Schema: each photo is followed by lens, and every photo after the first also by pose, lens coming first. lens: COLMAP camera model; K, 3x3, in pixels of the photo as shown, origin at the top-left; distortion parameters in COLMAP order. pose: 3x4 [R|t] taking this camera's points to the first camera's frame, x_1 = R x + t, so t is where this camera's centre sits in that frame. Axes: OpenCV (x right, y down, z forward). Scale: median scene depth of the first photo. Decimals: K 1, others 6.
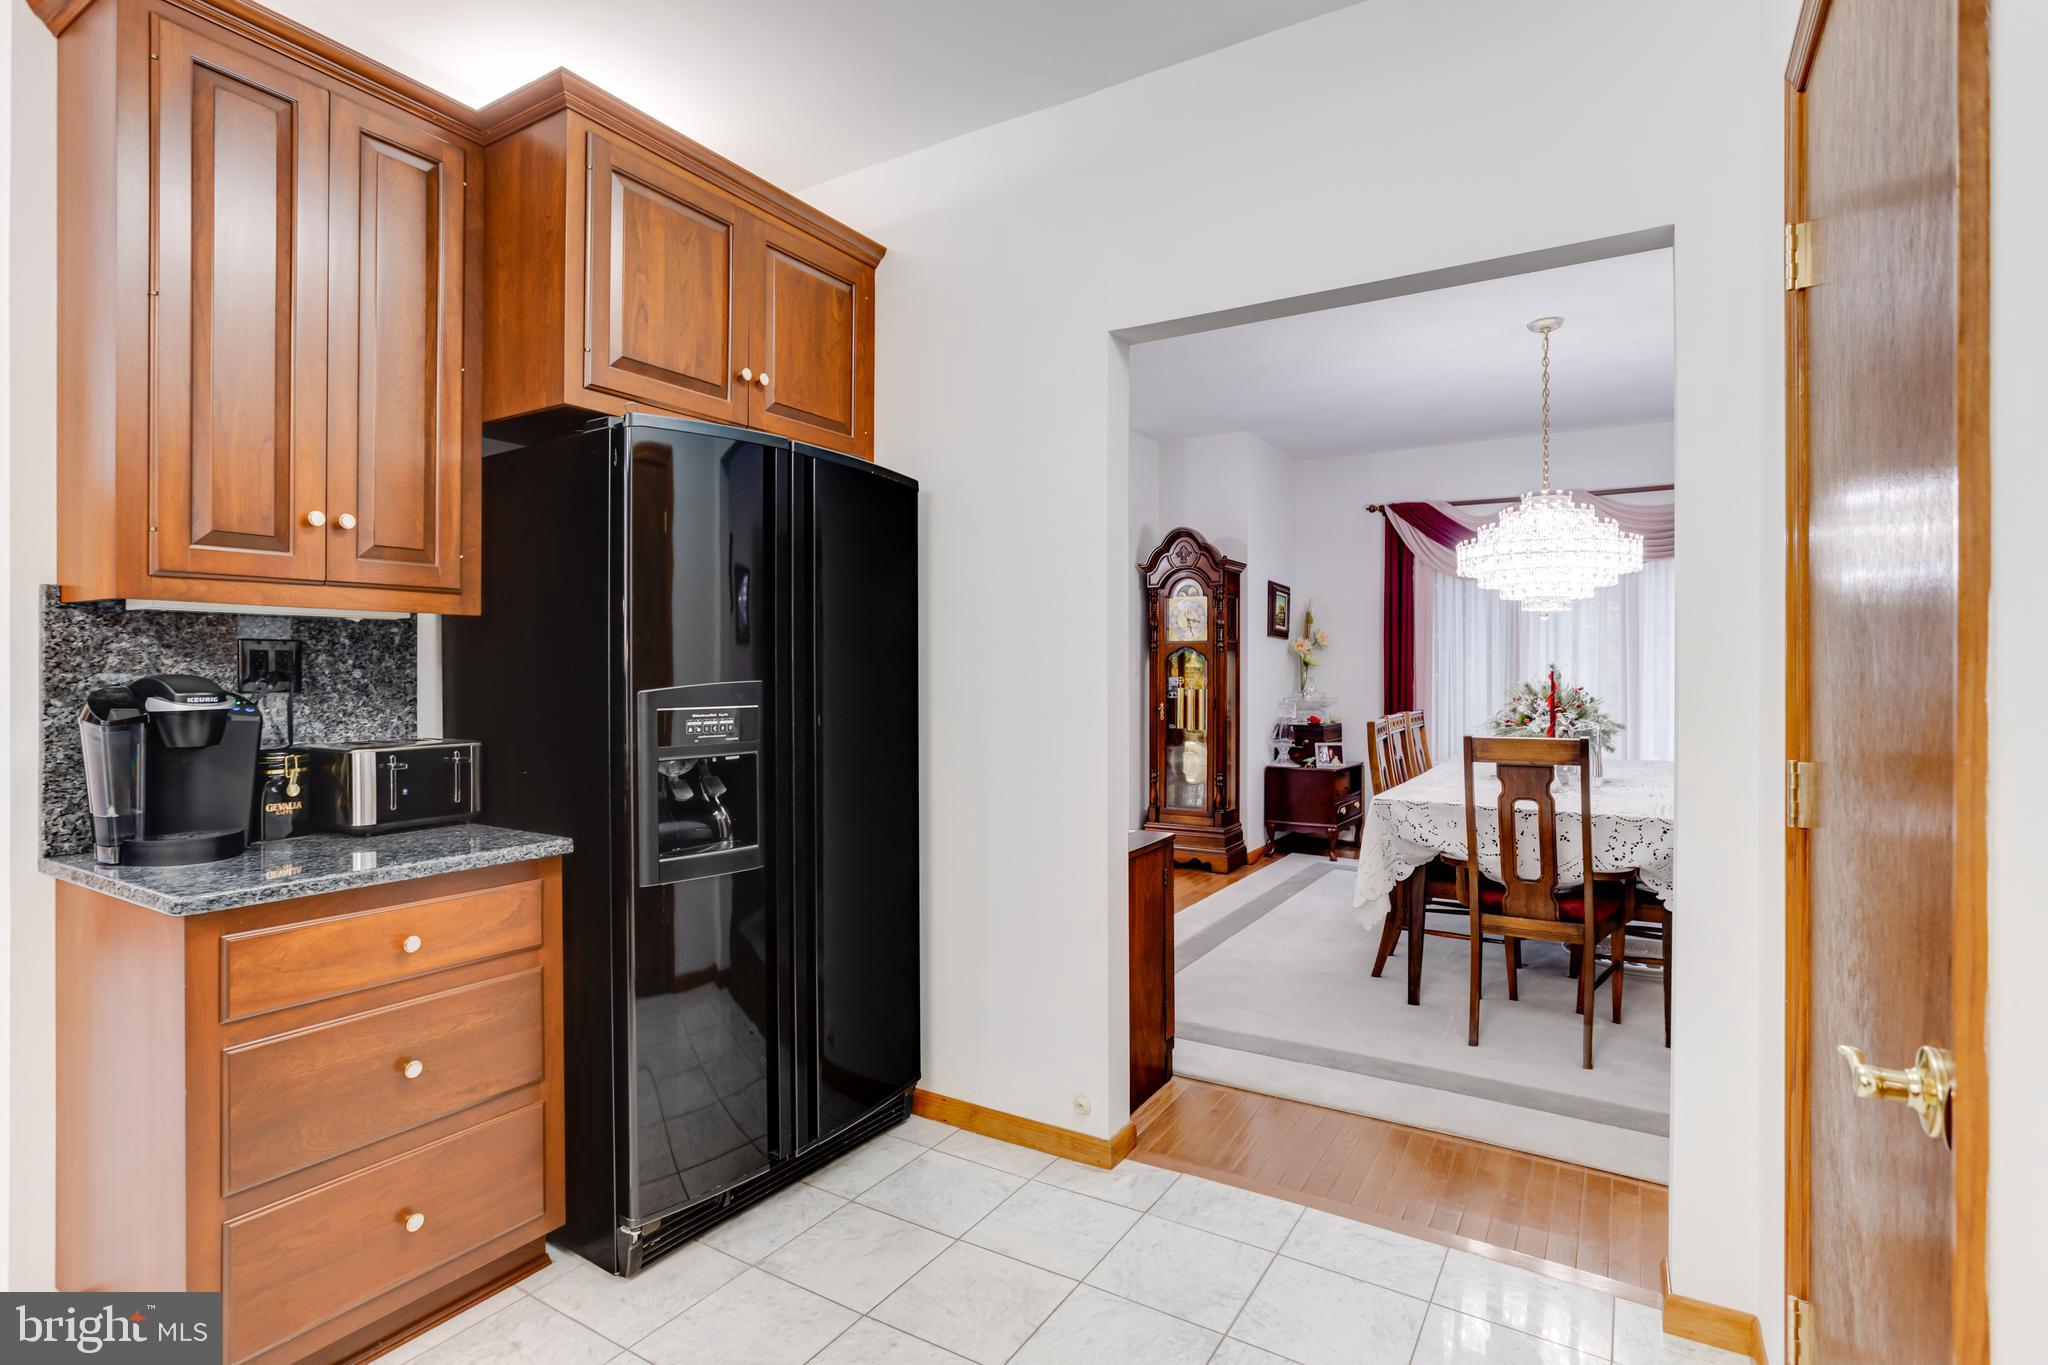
lens RADIAL K [[1003.4, 0, 1023.3], [0, 1003.4, 674.1], [0, 0, 1]] dist [-0.036480, 0.020097]
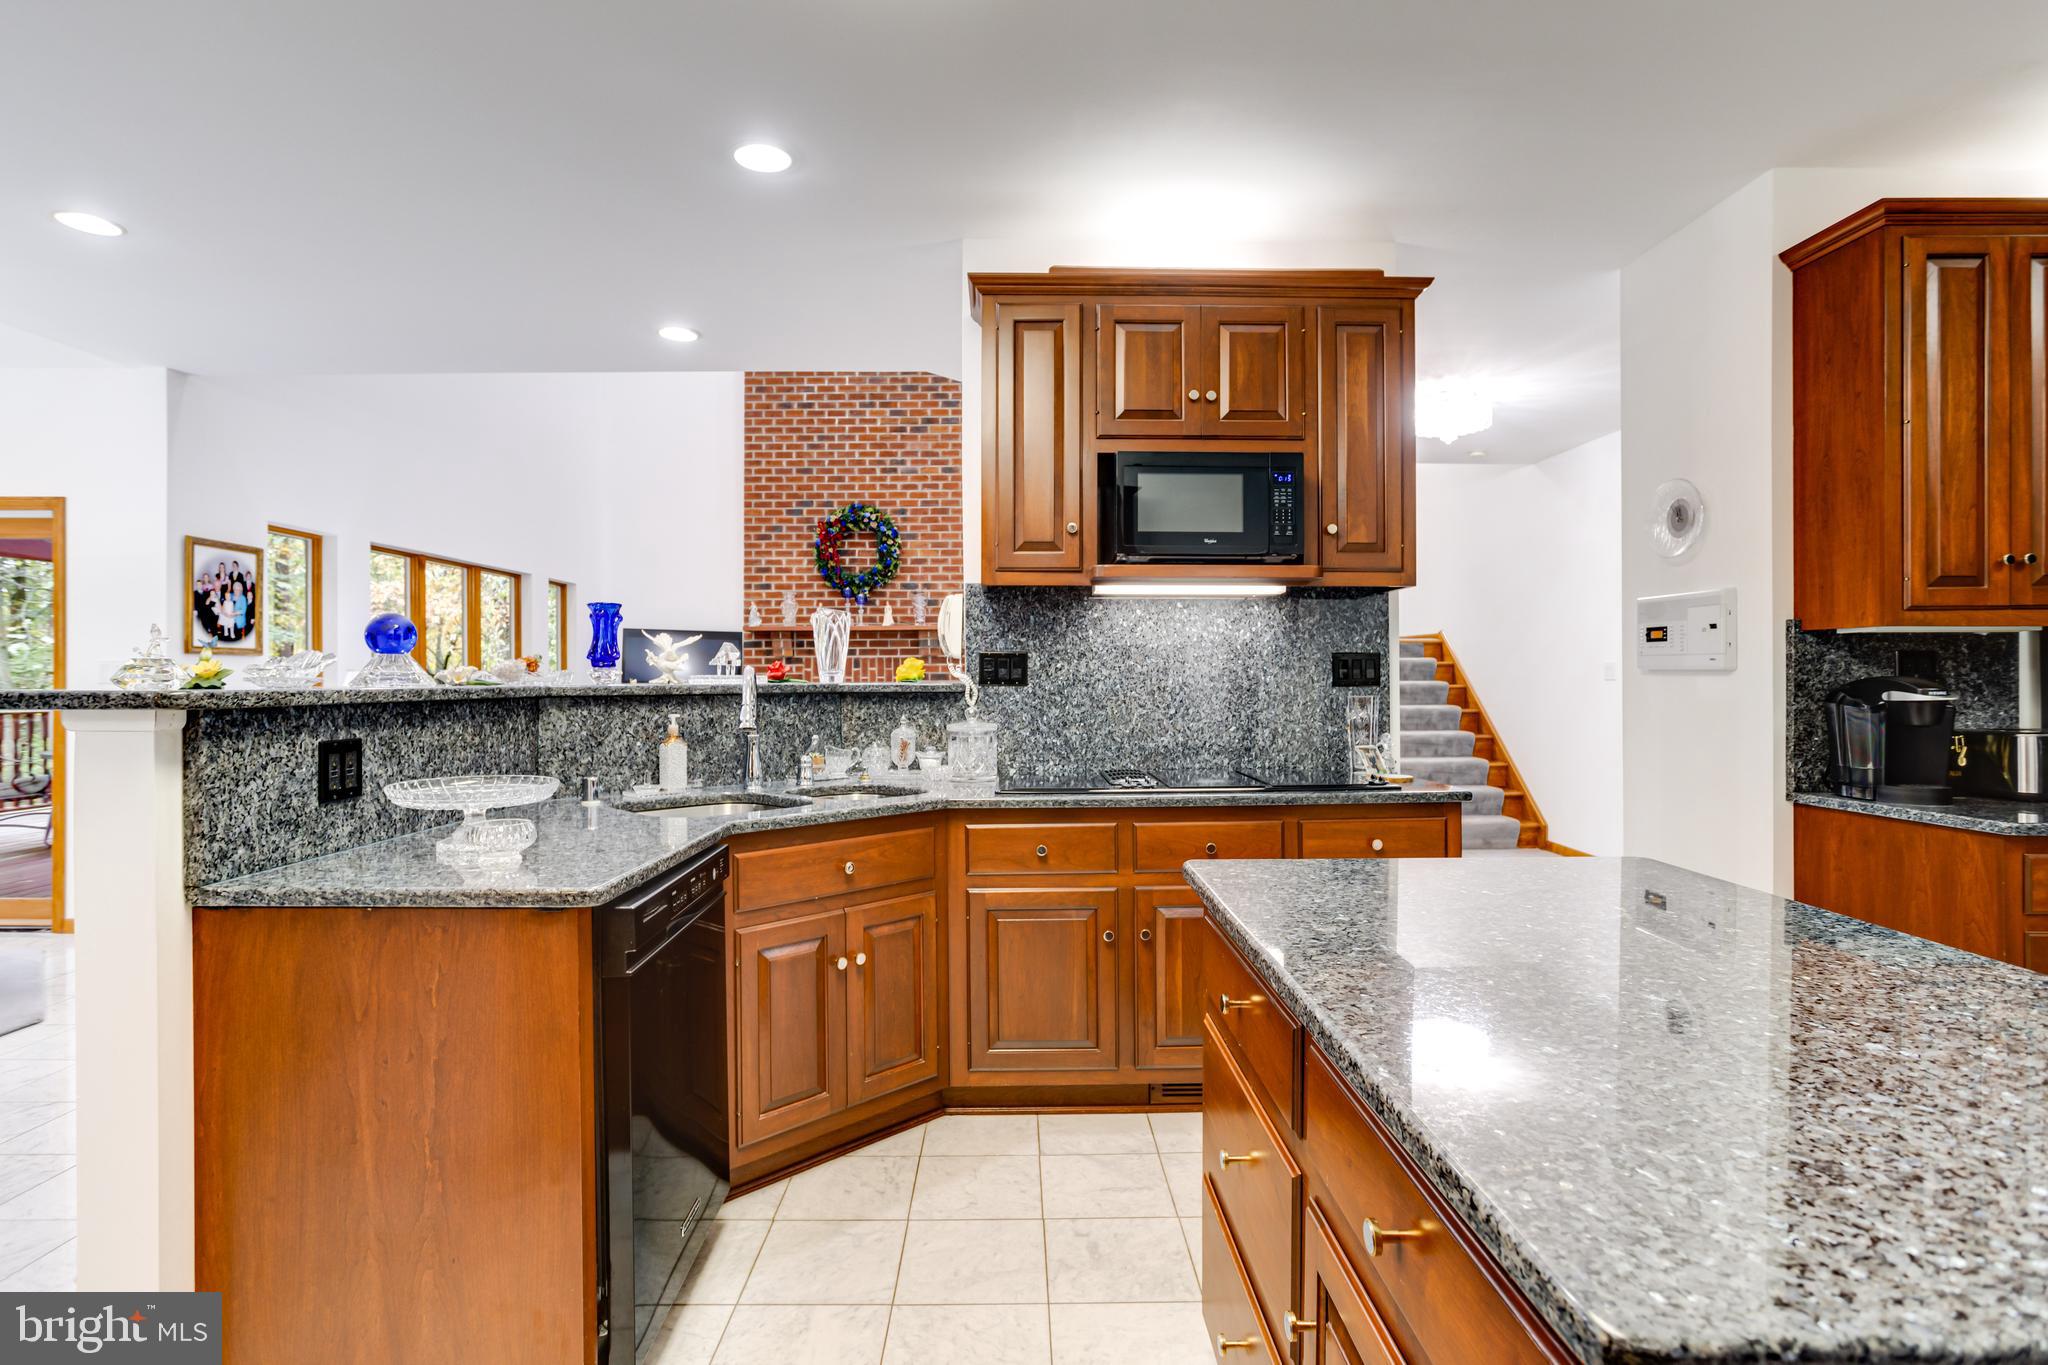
lens RADIAL K [[1003.4, 0, 1027.3], [0, 1003.4, 673.3], [0, 0, 1]] dist [-0.036480, 0.020097]
pose [[0.530204, -0.005160, -0.847854, -0.127267], [0.000522, 0.999983, -0.005760, 0.001690], [0.847870, 0.002611, 0.530198, -0.372061]]
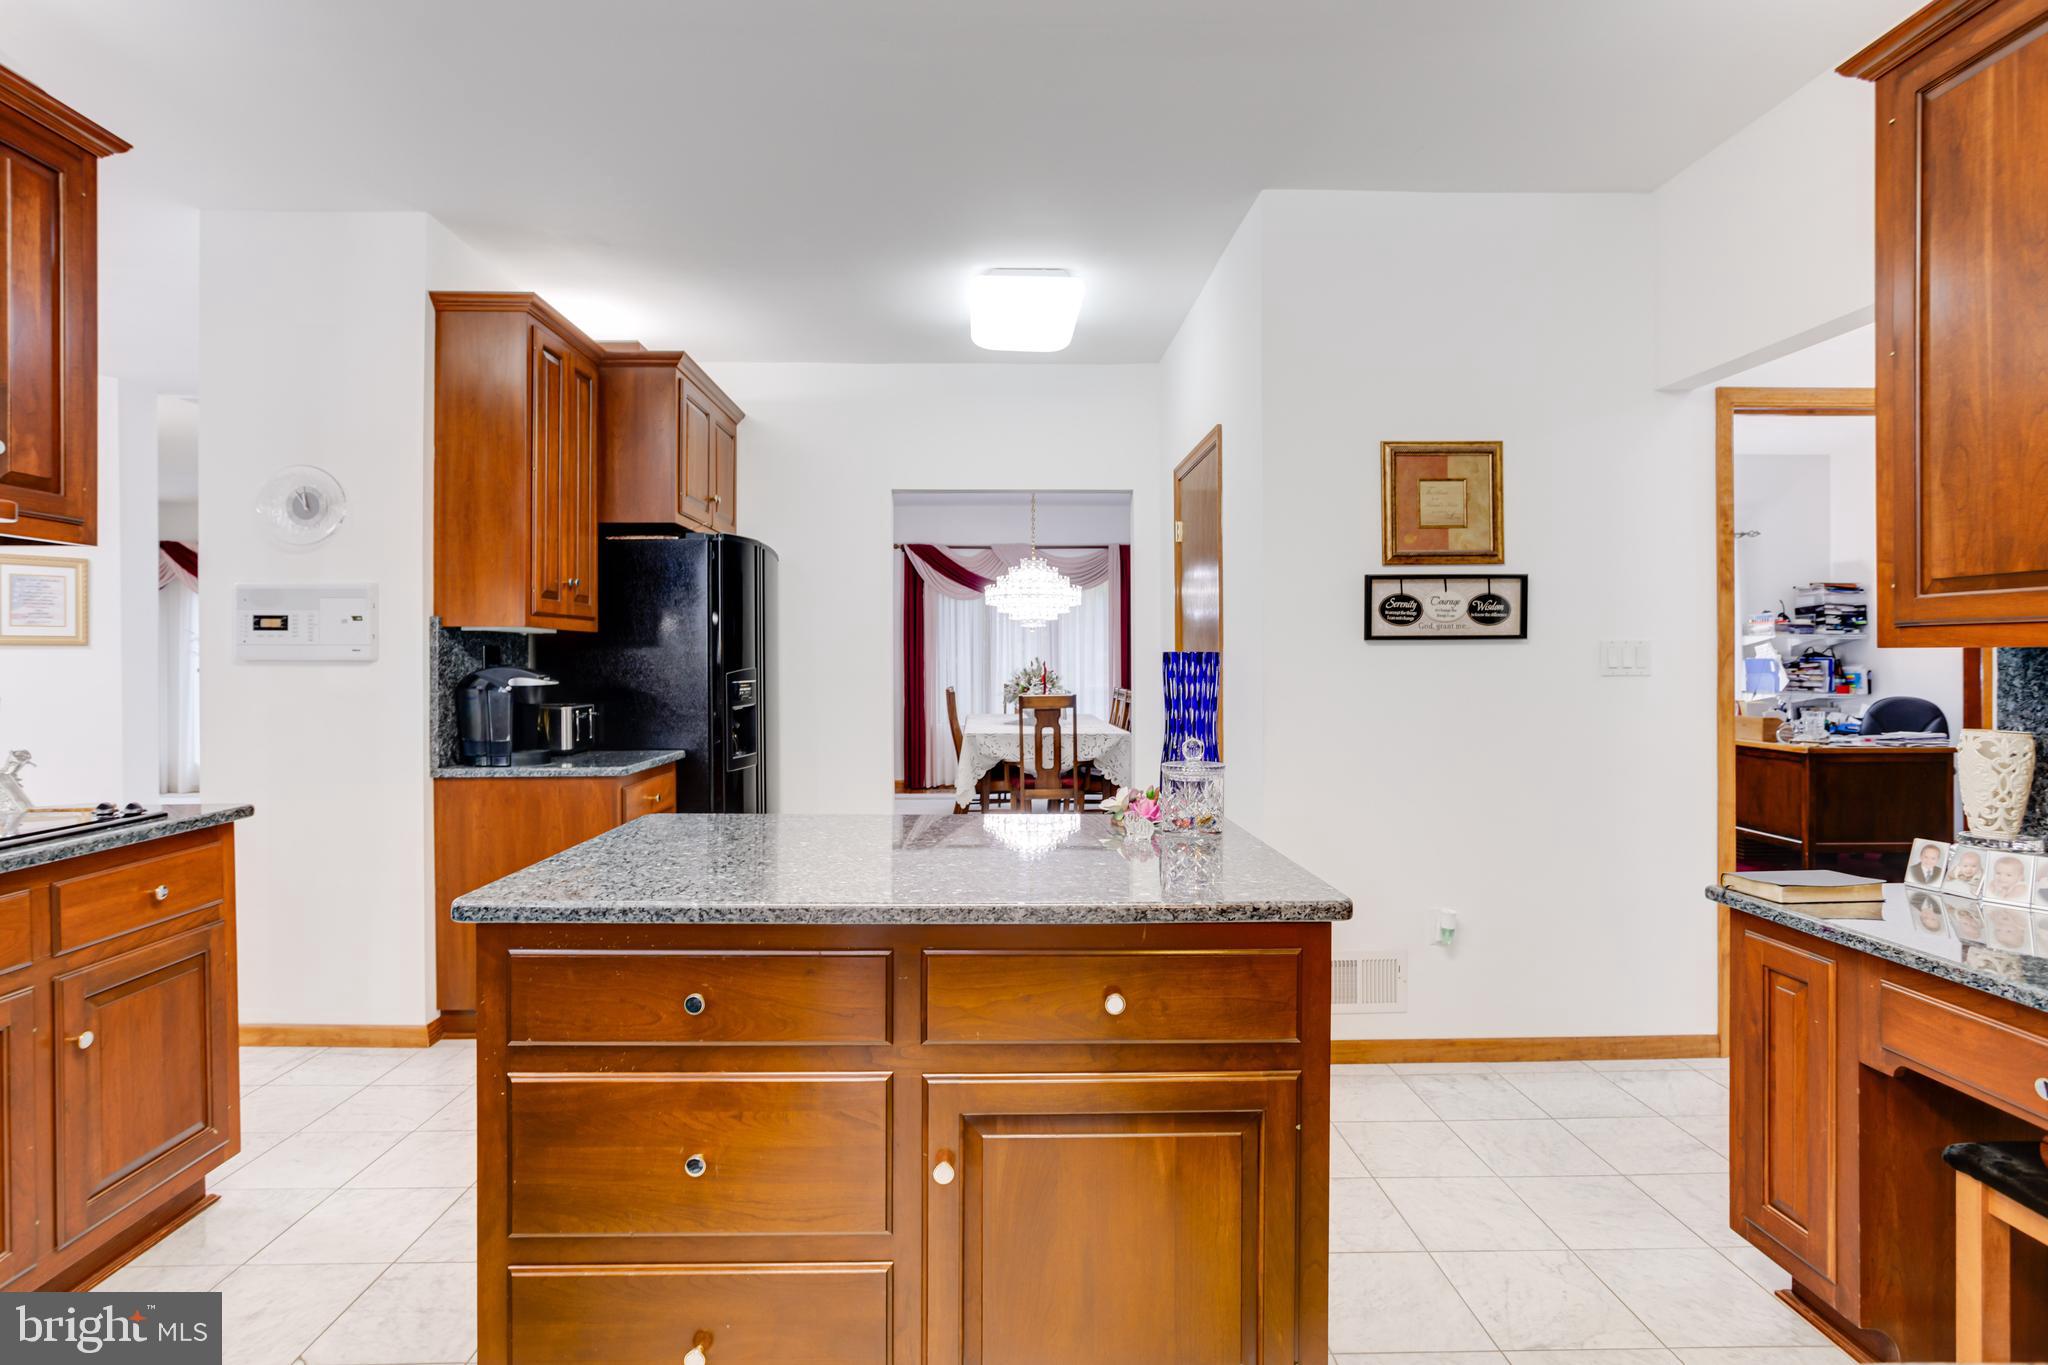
lens RADIAL K [[1003.4, 0, 1033.9], [0, 1003.4, 660.2], [0, 0, 1]] dist [-0.036480, 0.020097]
pose [[0.830486, -0.002913, 0.557033, -0.464488], [0.005432, 0.999981, -0.002868, -0.000113], [-0.557014, 0.005408, 0.830486, -0.469334]]
